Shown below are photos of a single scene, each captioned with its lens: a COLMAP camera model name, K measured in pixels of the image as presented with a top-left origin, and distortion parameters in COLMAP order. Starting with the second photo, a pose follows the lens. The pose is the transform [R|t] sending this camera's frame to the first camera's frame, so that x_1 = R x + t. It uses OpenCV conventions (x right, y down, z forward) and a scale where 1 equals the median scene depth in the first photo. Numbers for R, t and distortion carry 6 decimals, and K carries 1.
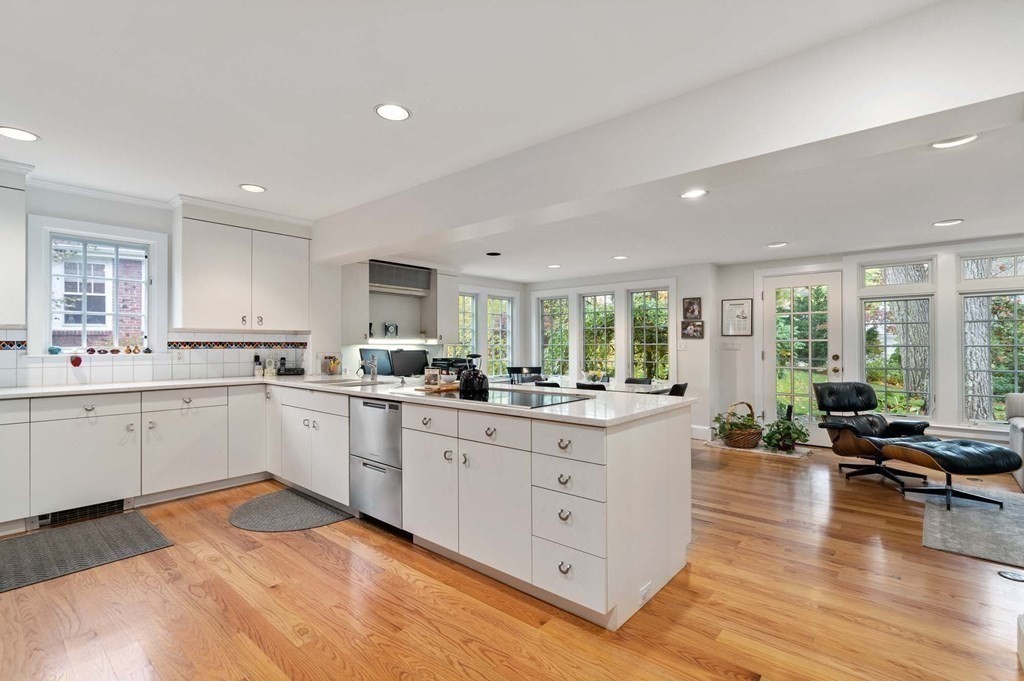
lens RADIAL K [[470.8, 0, 512.2], [0, 470.8, 340.9], [0, 0, 1]] dist [0.003822, 0.000457]
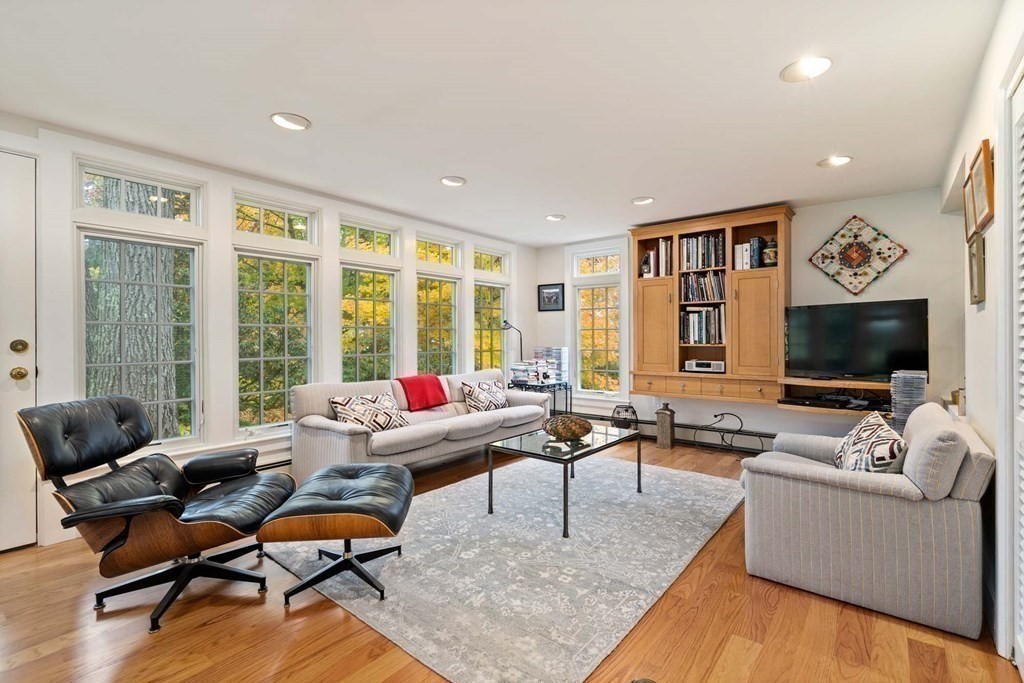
lens RADIAL K [[470.8, 0, 516.5], [0, 470.8, 341.4], [0, 0, 1]] dist [0.003822, 0.000457]
pose [[-0.041680, 0.002782, 0.999127, 0.268510], [0.000211, 0.999996, -0.002775, 0.038362], [-0.999131, 0.000095, -0.041680, 0.660886]]
